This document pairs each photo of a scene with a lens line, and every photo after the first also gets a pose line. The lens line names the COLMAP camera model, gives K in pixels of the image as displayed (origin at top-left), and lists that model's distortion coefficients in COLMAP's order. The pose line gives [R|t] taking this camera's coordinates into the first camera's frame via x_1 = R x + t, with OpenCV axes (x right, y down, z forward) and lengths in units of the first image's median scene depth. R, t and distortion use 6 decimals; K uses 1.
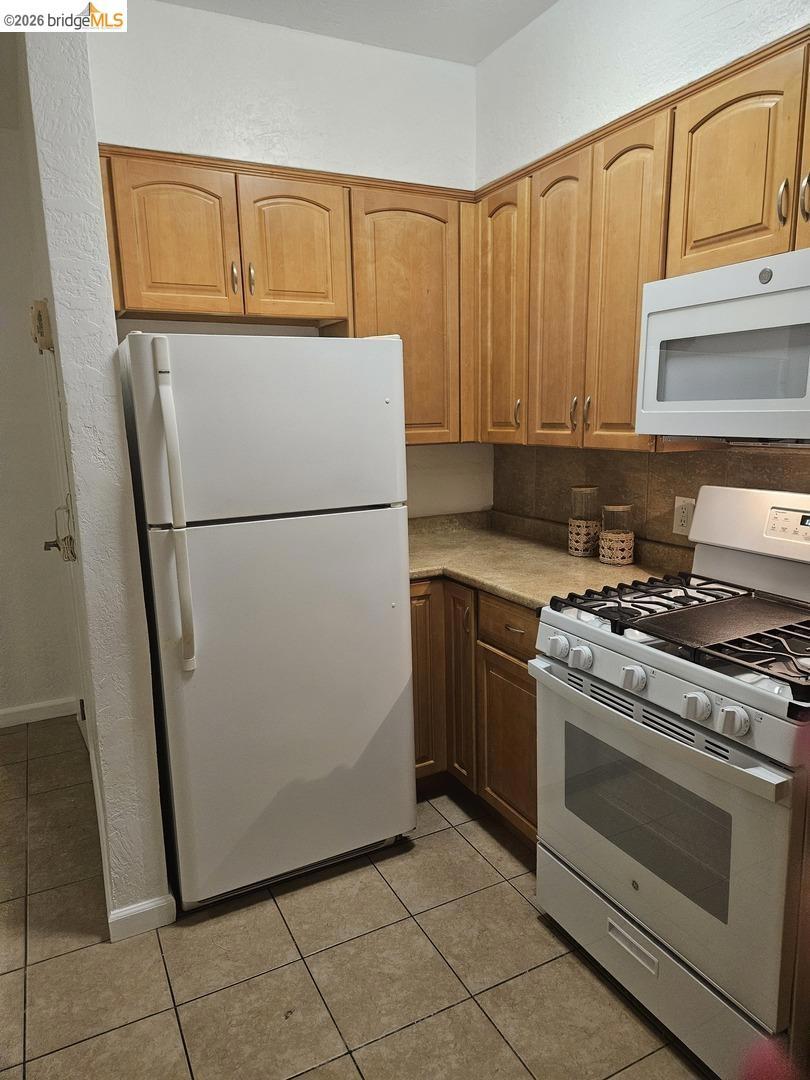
lens RADIAL K [[719.6, 0, 405.6], [0, 719.6, 541.1], [0, 0, 1]] dist [0.027229, -0.008952]
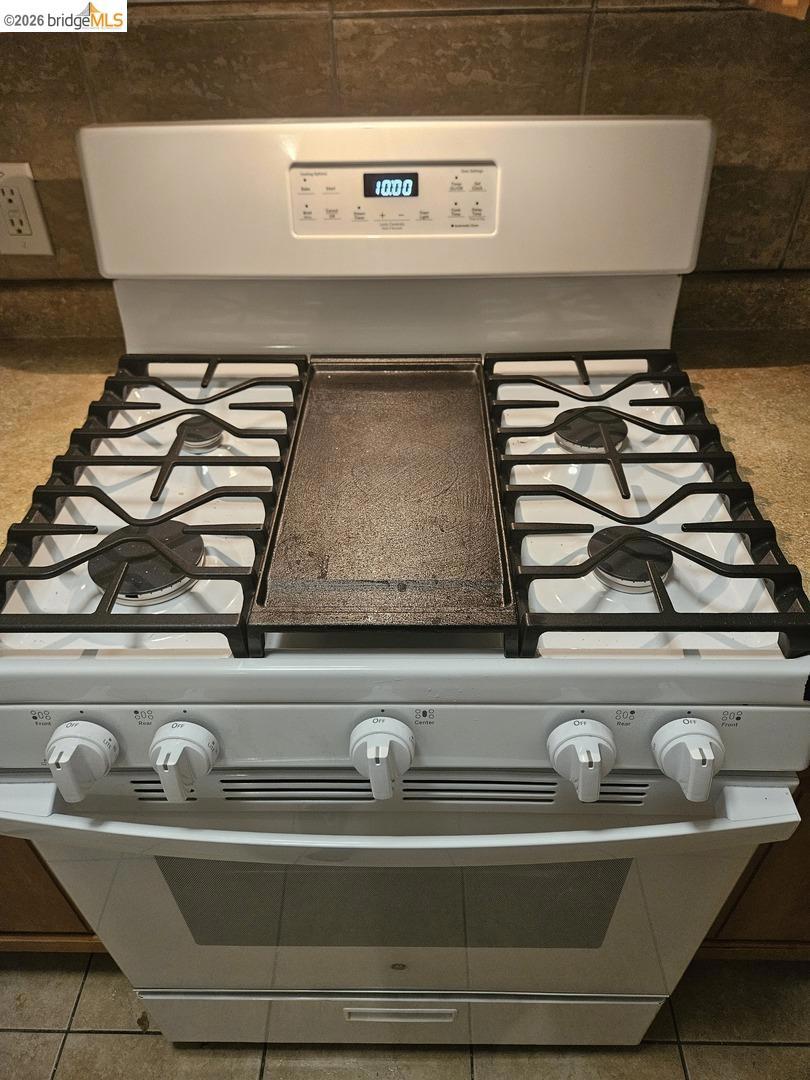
lens RADIAL K [[719.6, 0, 401.8], [0, 719.6, 538.4], [0, 0, 1]] dist [0.027229, -0.008952]
pose [[0.473136, -0.554039, 0.684969, 0.104096], [0.169642, 0.820245, 0.546279, -0.089907], [-0.864502, -0.142264, 0.482076, 0.690011]]
